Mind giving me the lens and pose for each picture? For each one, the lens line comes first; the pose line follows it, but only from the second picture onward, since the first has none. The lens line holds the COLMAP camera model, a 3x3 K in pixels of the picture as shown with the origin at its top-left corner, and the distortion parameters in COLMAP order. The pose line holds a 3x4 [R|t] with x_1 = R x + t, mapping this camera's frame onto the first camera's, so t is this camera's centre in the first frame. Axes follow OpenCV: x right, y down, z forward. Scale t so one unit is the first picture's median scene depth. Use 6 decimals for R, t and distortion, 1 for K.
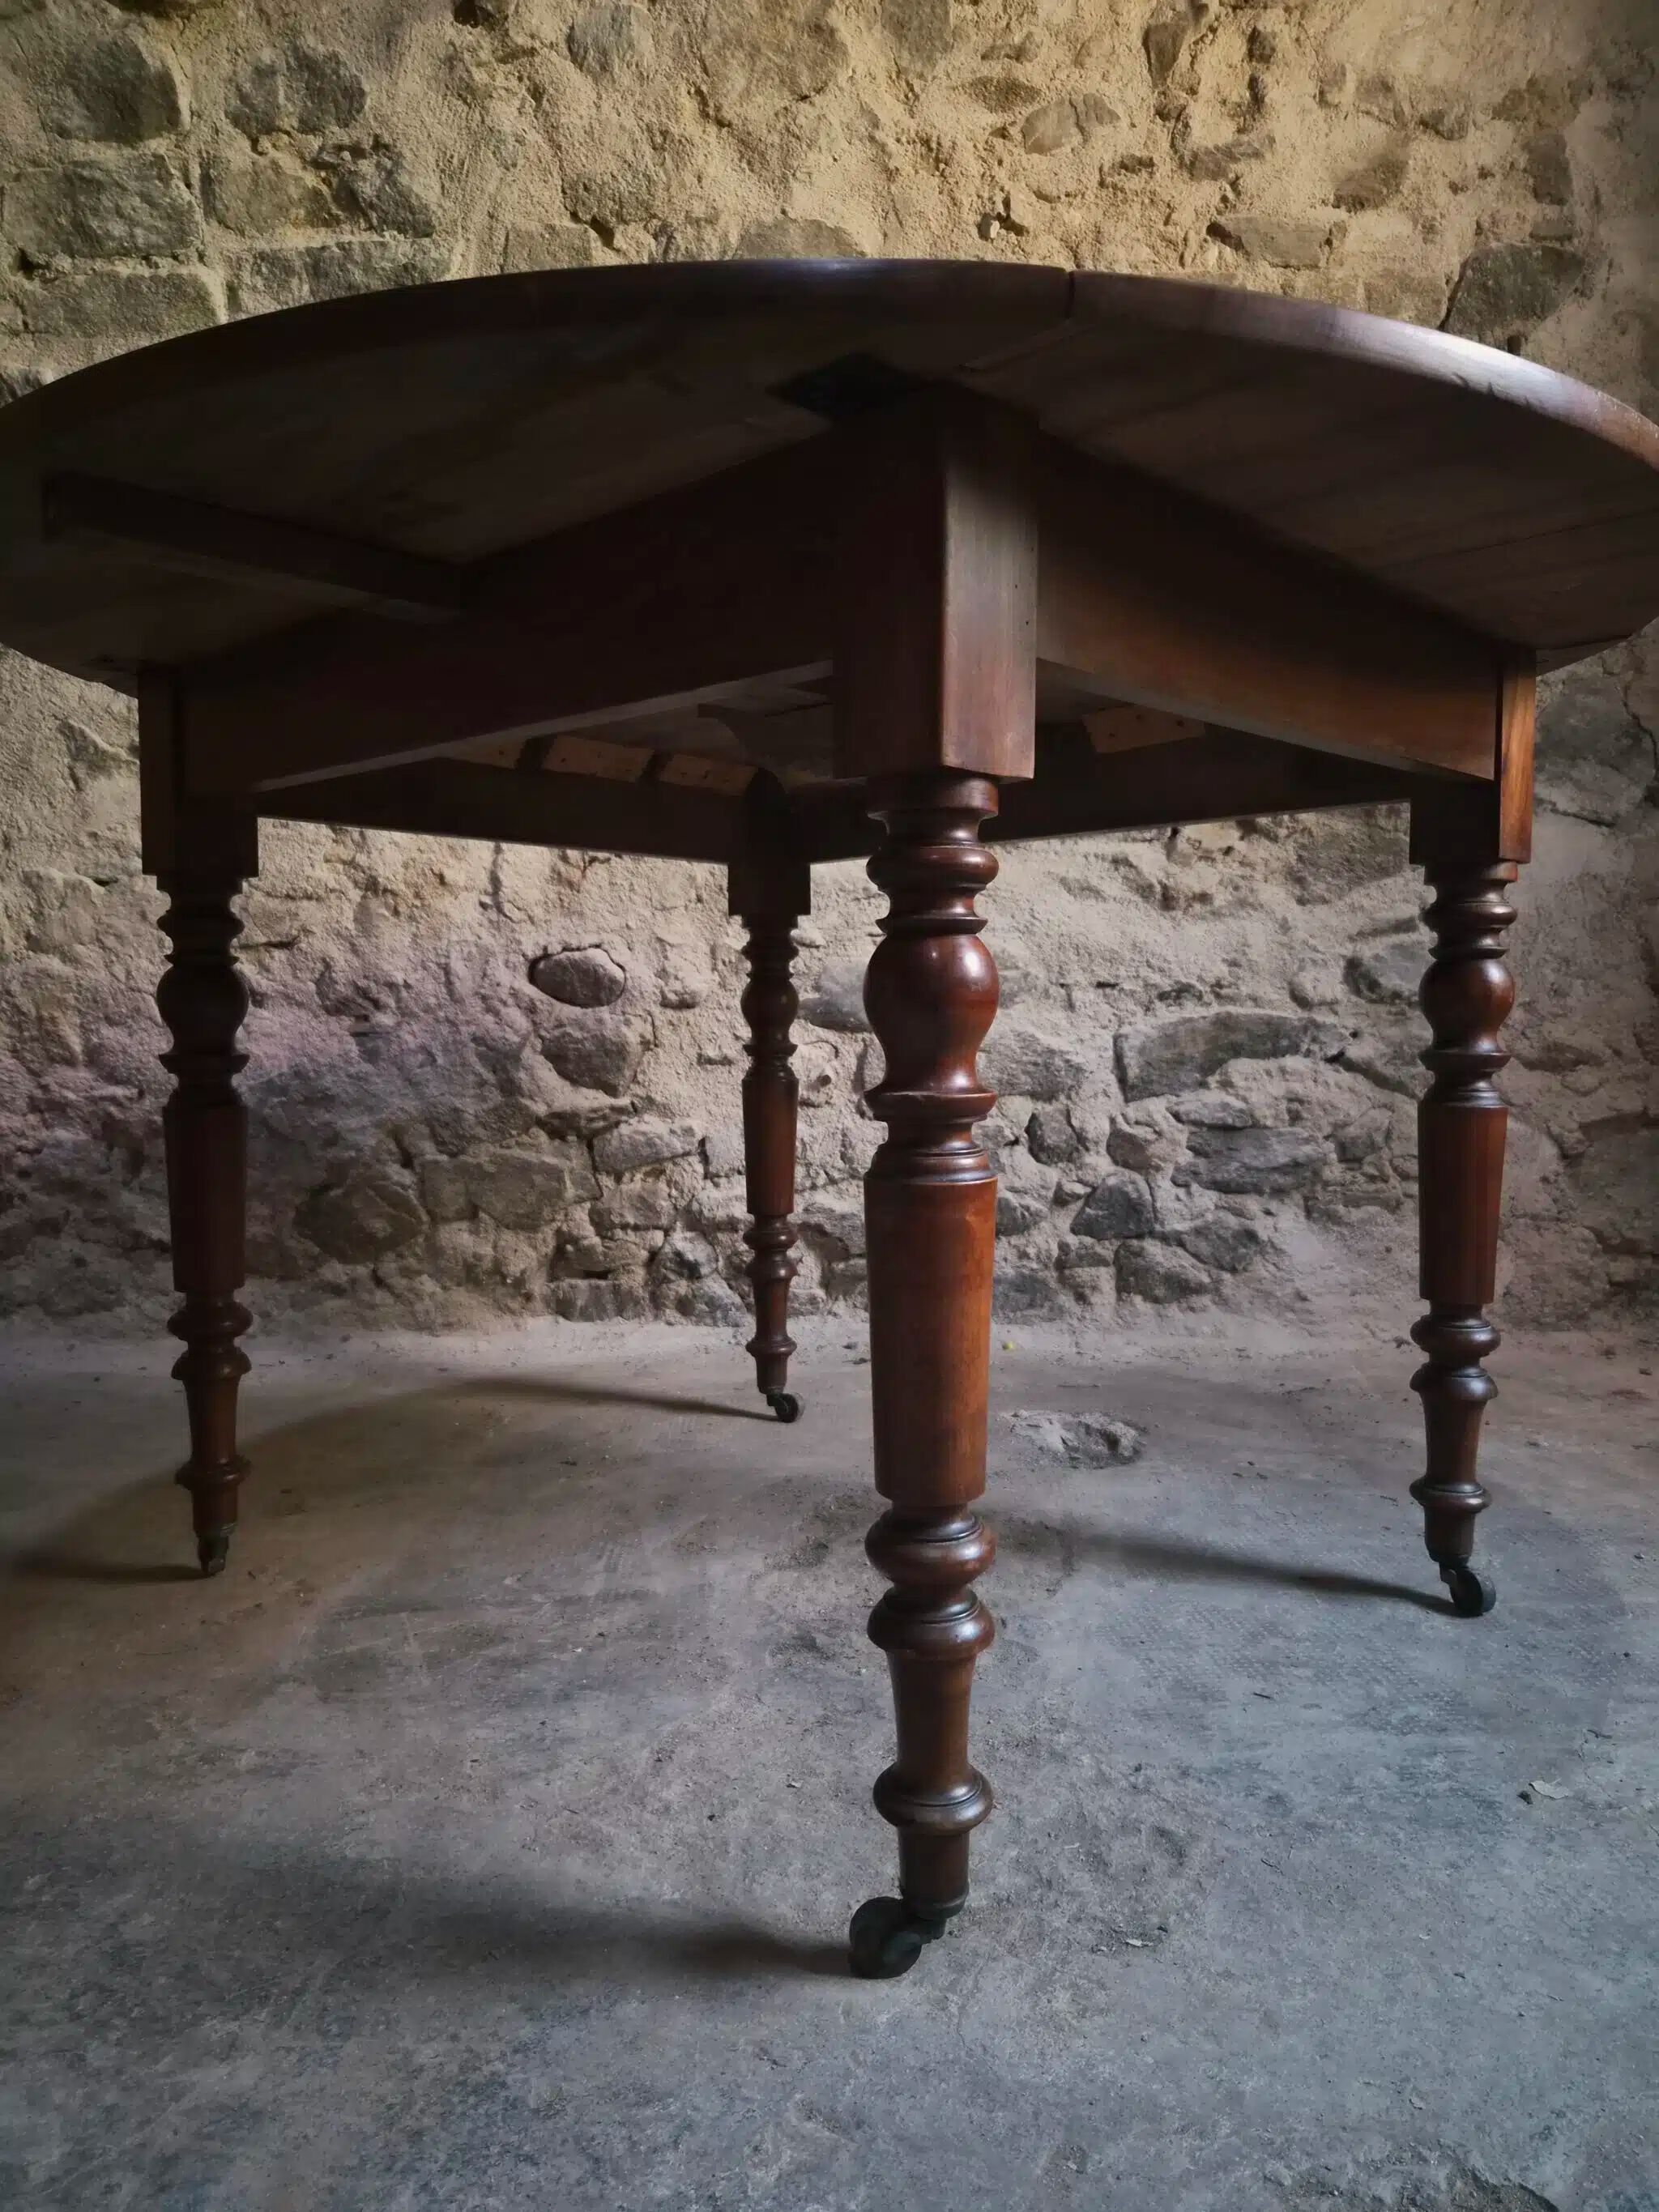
lens RADIAL K [[1488.2, 0, 834.0], [0, 1488.2, 1118.7], [0, 0, 1]] dist [0.063692, -0.049663]
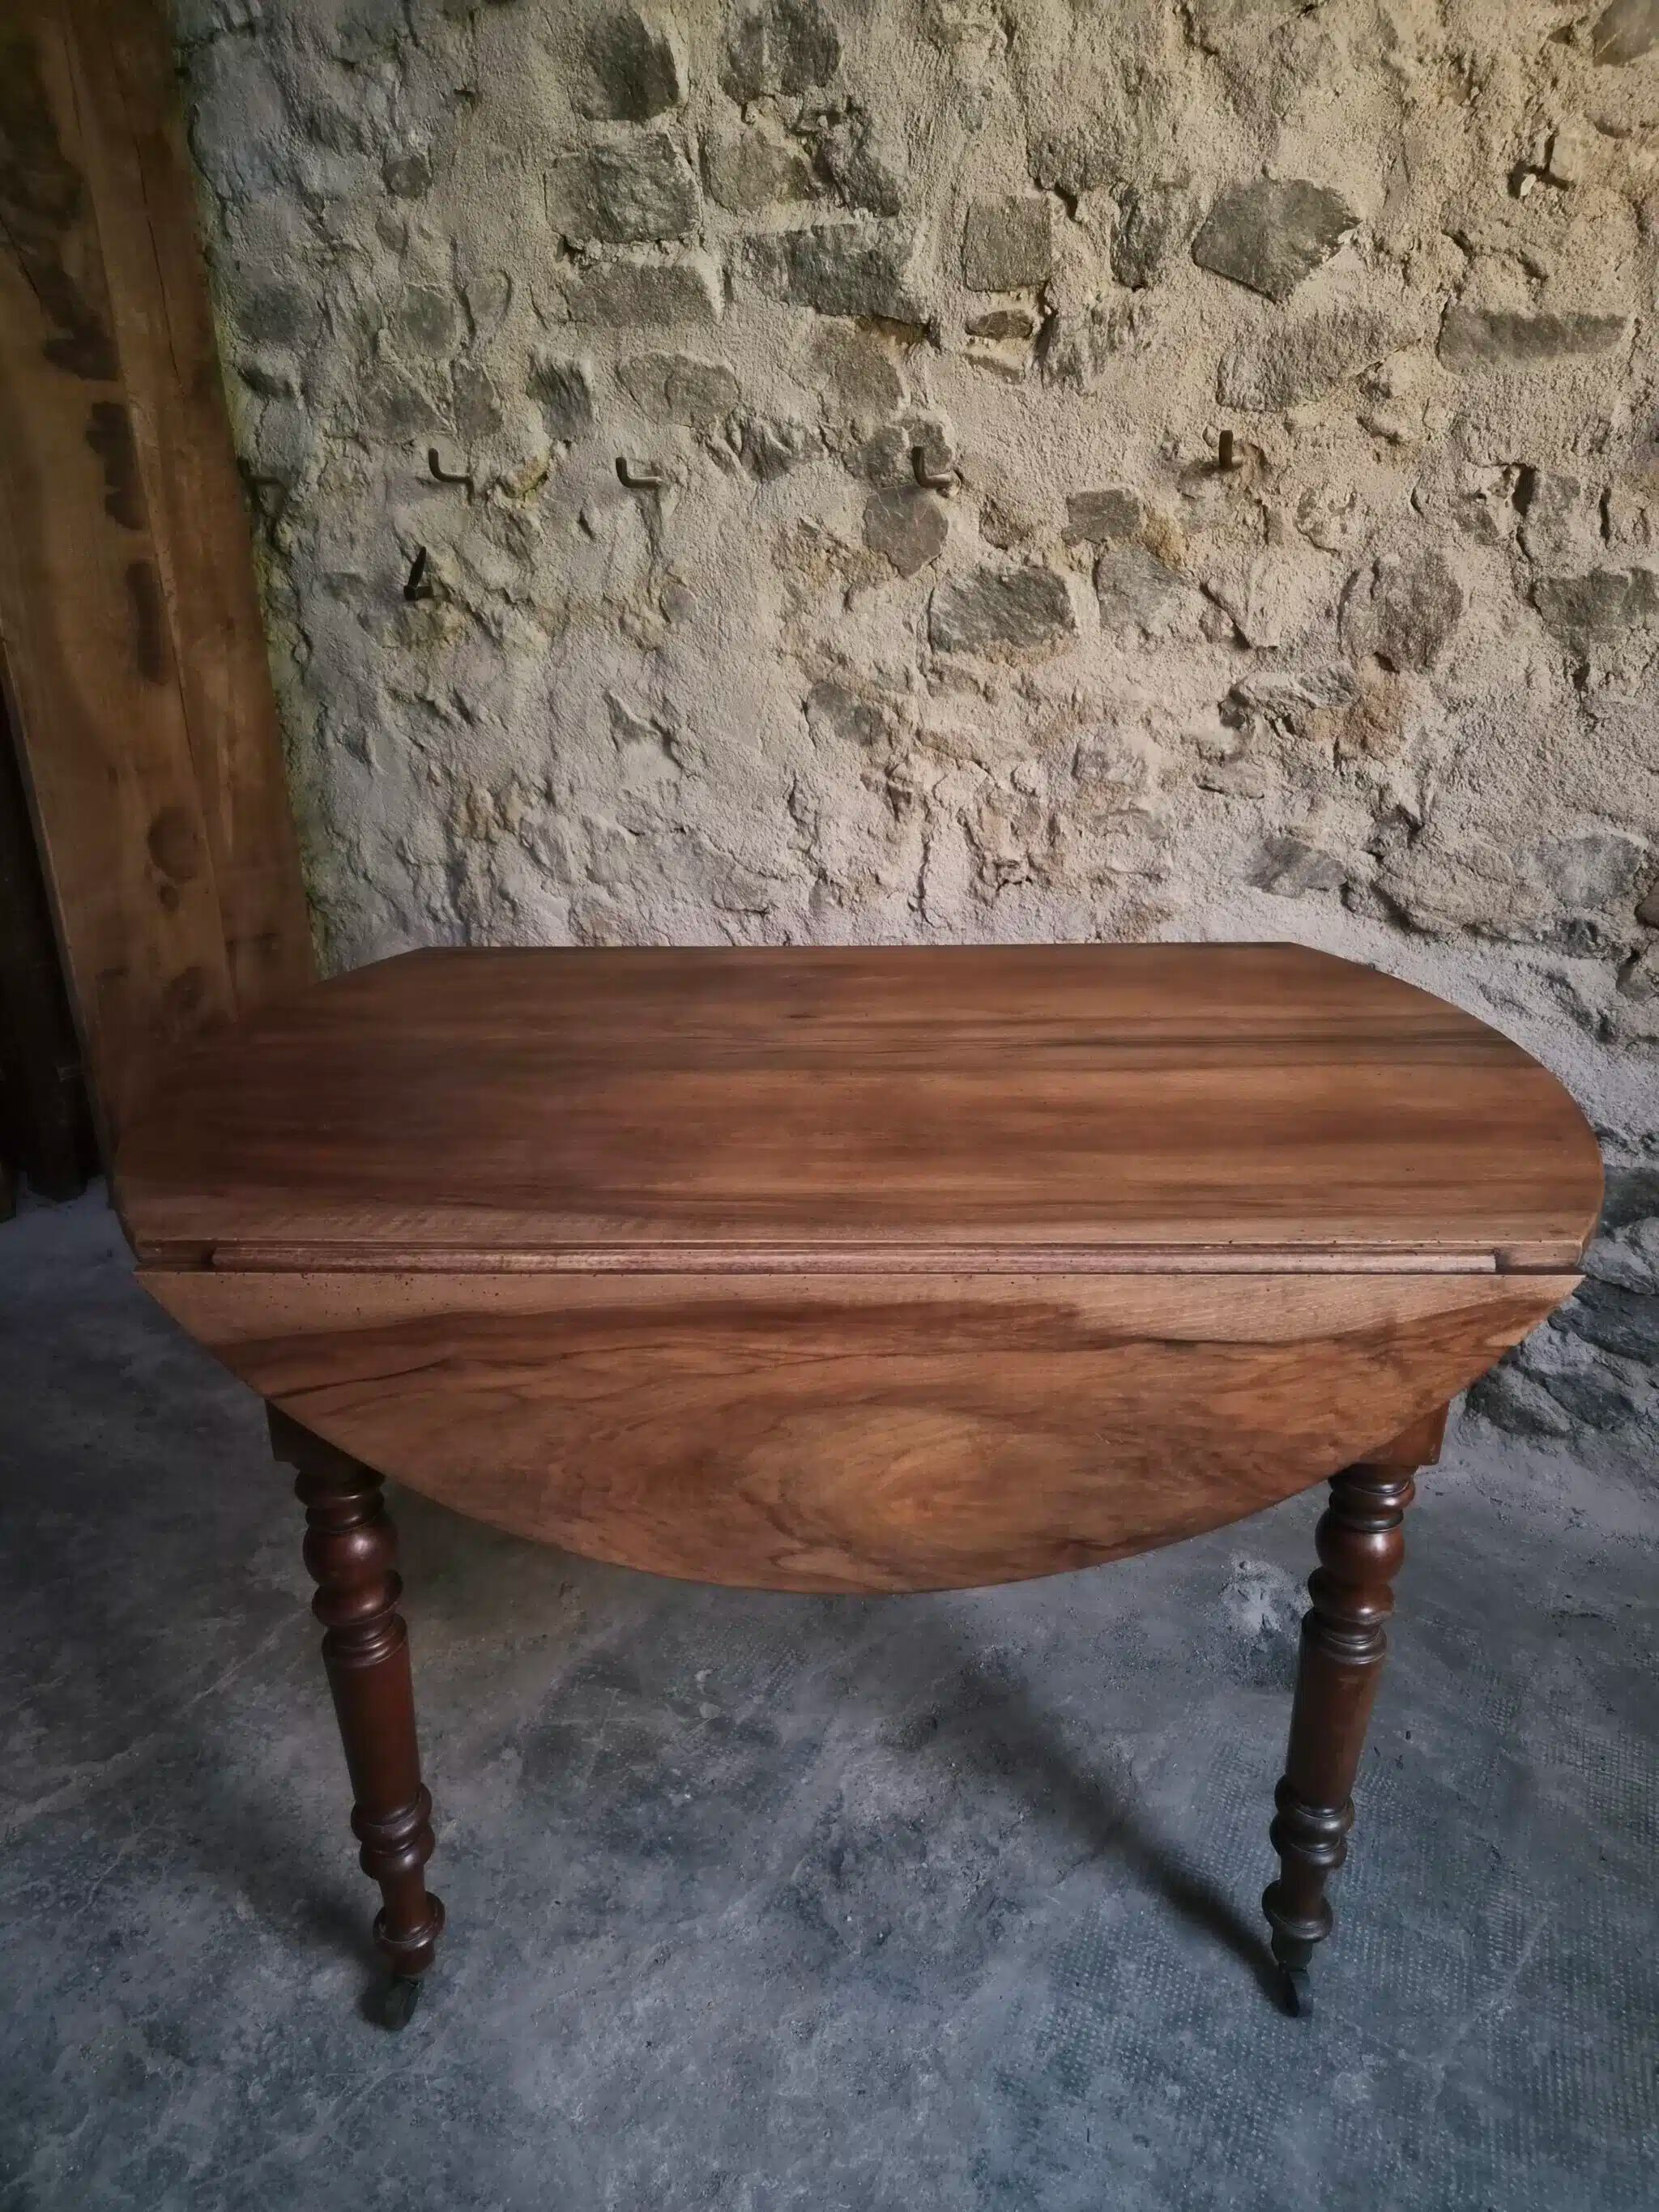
lens RADIAL K [[1488.2, 0, 839.0], [0, 1488.2, 1110.4], [0, 0, 1]] dist [0.063692, -0.049663]
pose [[0.870466, 0.204967, -0.447523, 0.236618], [-0.044157, 0.938029, 0.343732, -0.383980], [0.490243, -0.279446, 0.825573, 0.054582]]
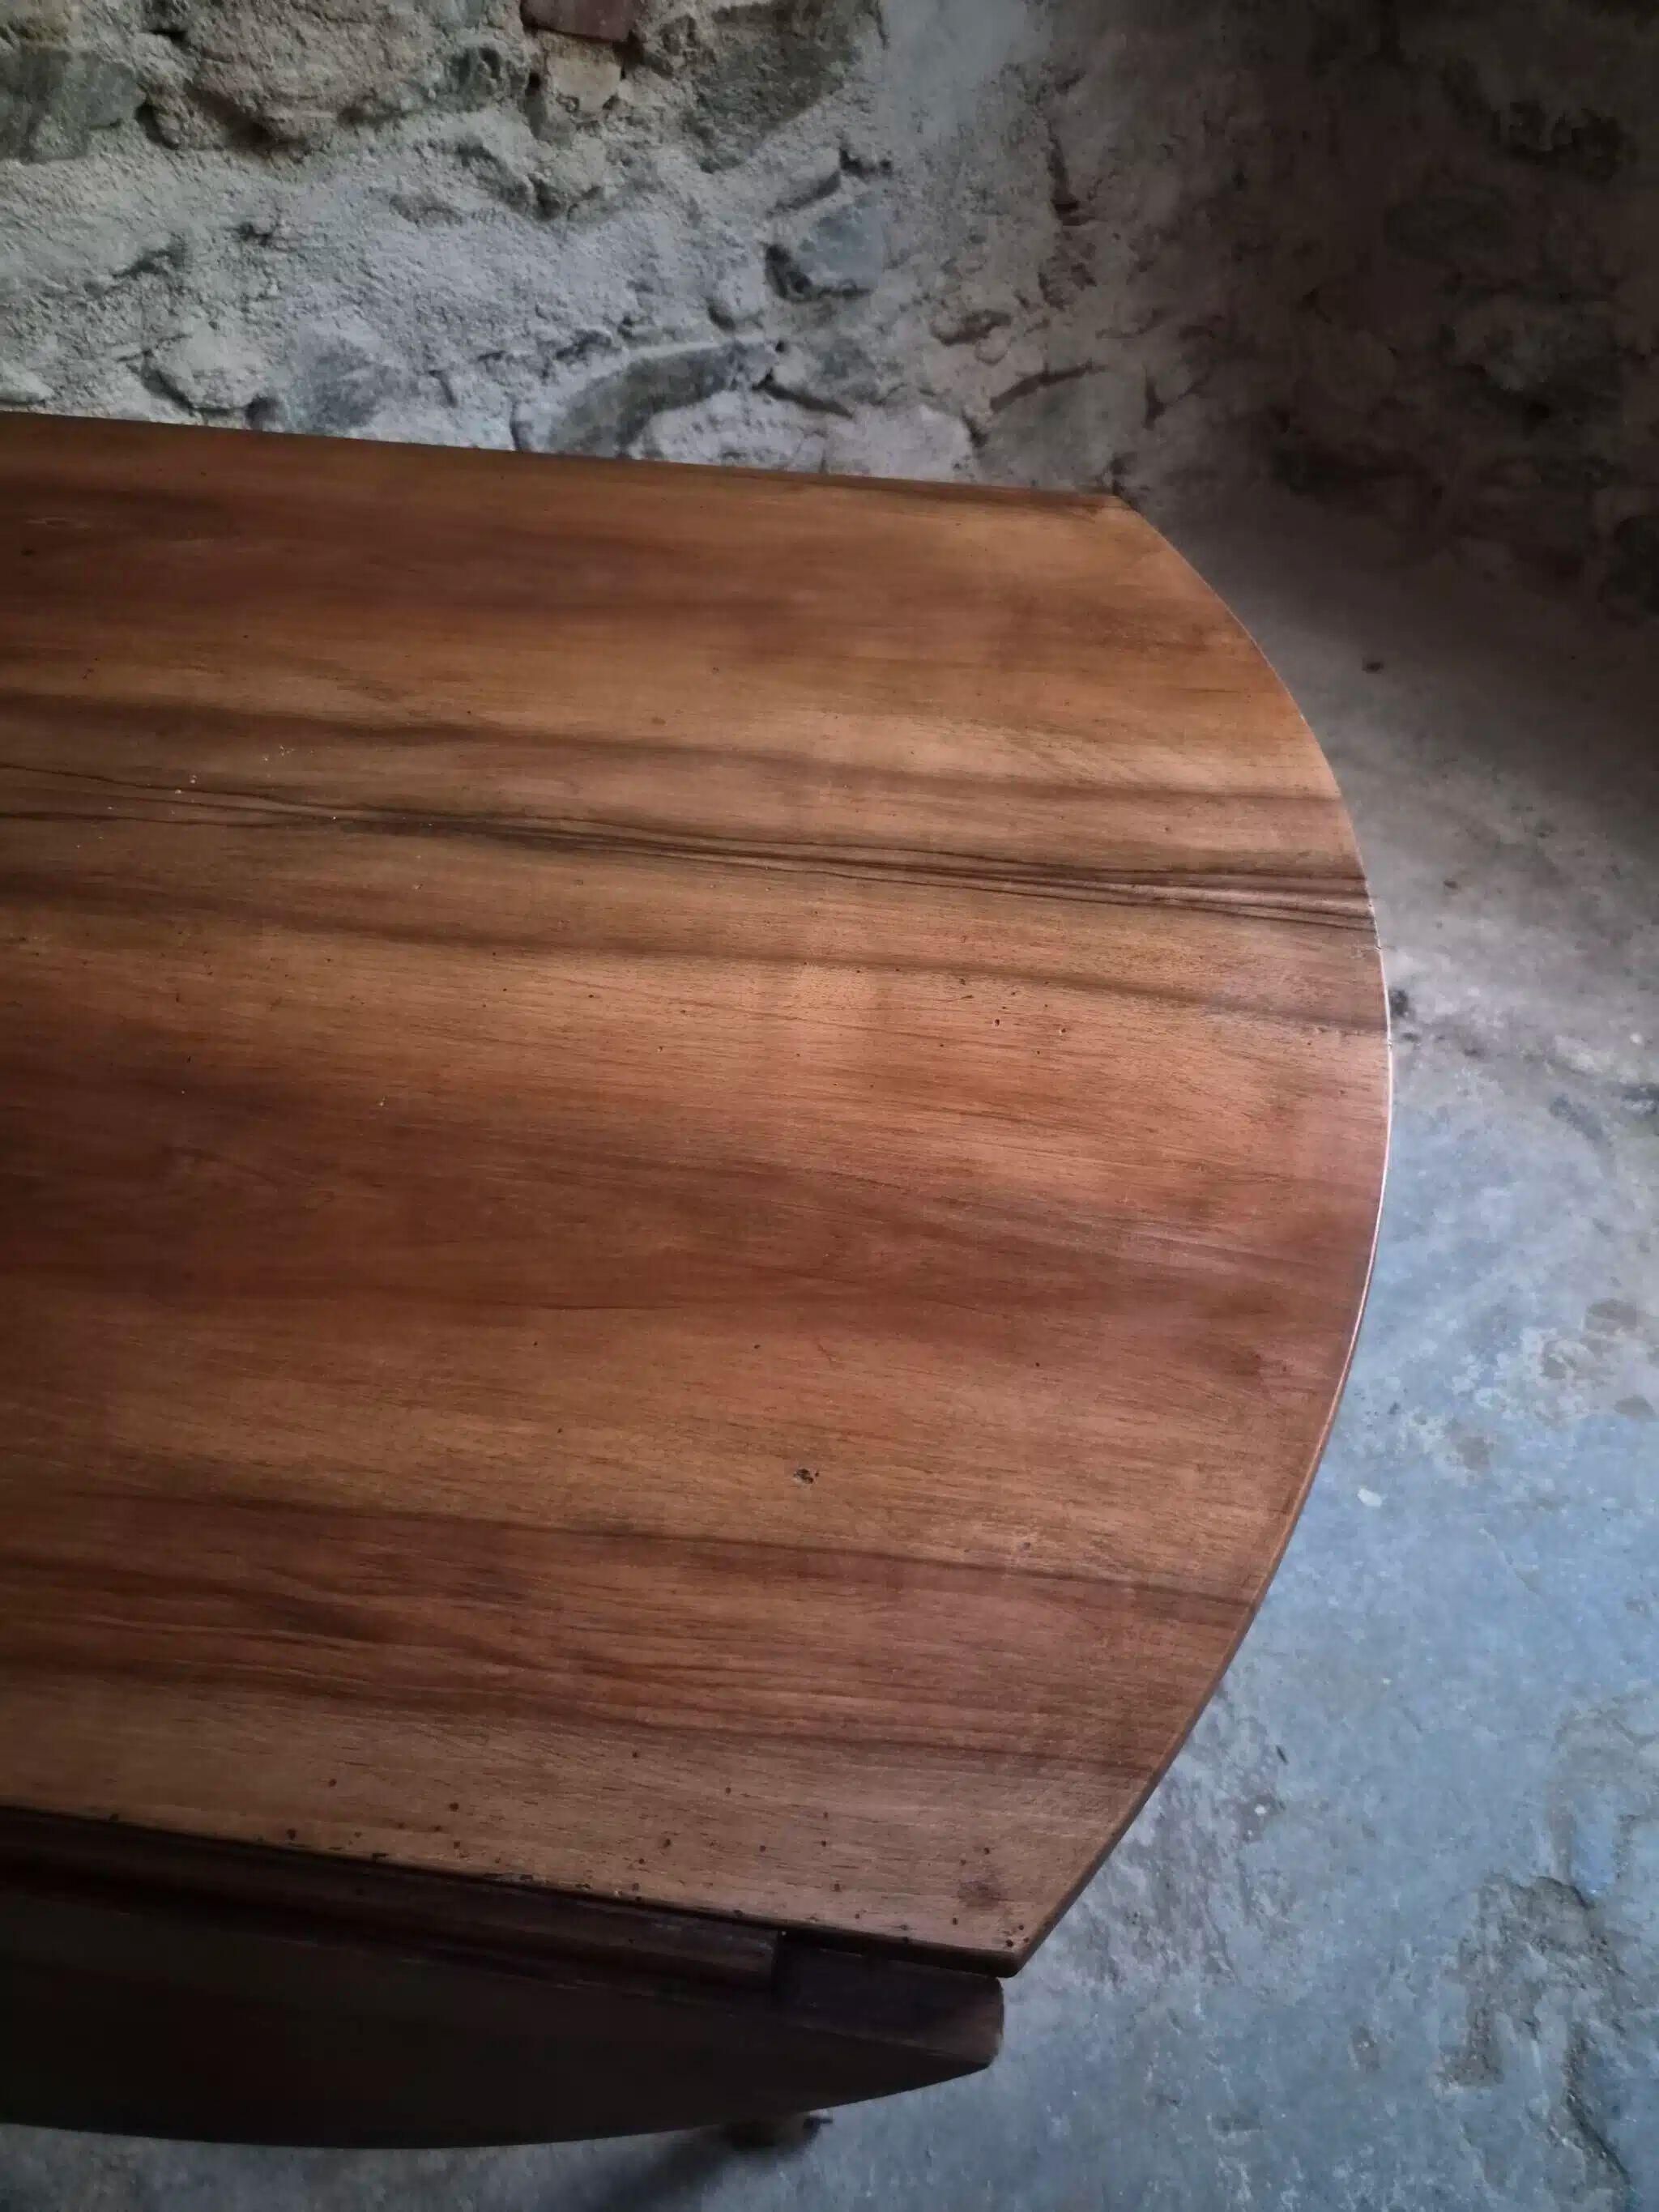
lens RADIAL K [[1488.2, 0, 855.7], [0, 1488.2, 1110.2], [0, 0, 1]] dist [0.063692, -0.049663]
pose [[0.782782, -0.468611, 0.409459, -0.141759], [0.028404, 0.684200, 0.728741, -0.363116], [-0.621648, -0.558815, 0.548890, 0.304857]]
